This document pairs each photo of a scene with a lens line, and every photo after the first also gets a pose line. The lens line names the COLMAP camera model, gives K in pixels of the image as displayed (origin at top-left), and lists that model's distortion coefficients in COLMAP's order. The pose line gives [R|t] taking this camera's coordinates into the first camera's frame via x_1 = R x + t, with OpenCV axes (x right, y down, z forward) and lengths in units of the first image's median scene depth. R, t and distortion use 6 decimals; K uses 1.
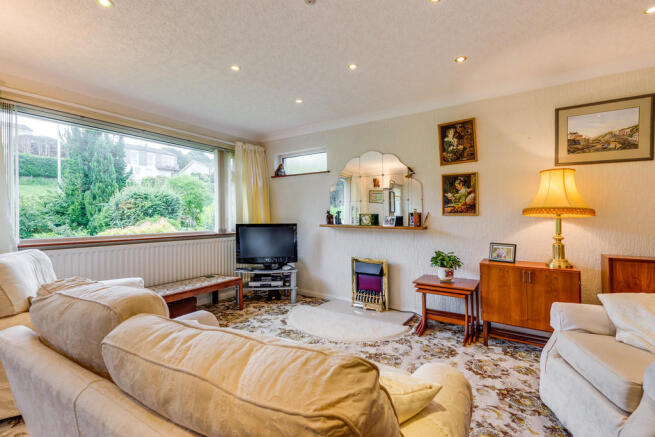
lens RADIAL K [[295.9, 0, 331.1], [0, 295.9, 214.6], [0, 0, 1]] dist [-0.003587, -0.000727]
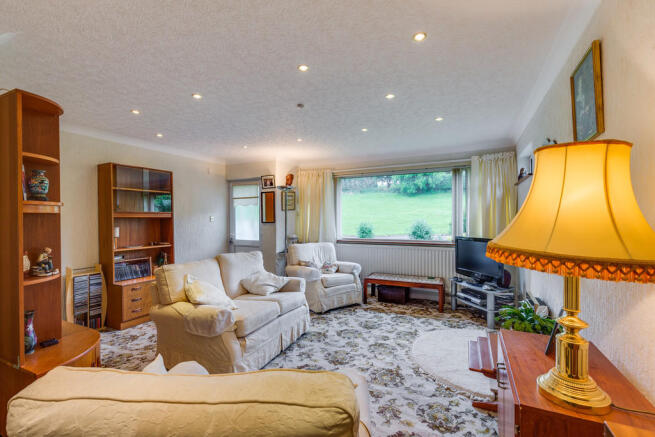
lens RADIAL K [[295.9, 0, 325.7], [0, 295.9, 217.9], [0, 0, 1]] dist [-0.003587, -0.000727]
pose [[0.114363, -0.003536, -0.993433, 0.898014], [0.009772, 0.999949, -0.002434, -0.048021], [0.993391, -0.009429, 0.114392, 0.510899]]
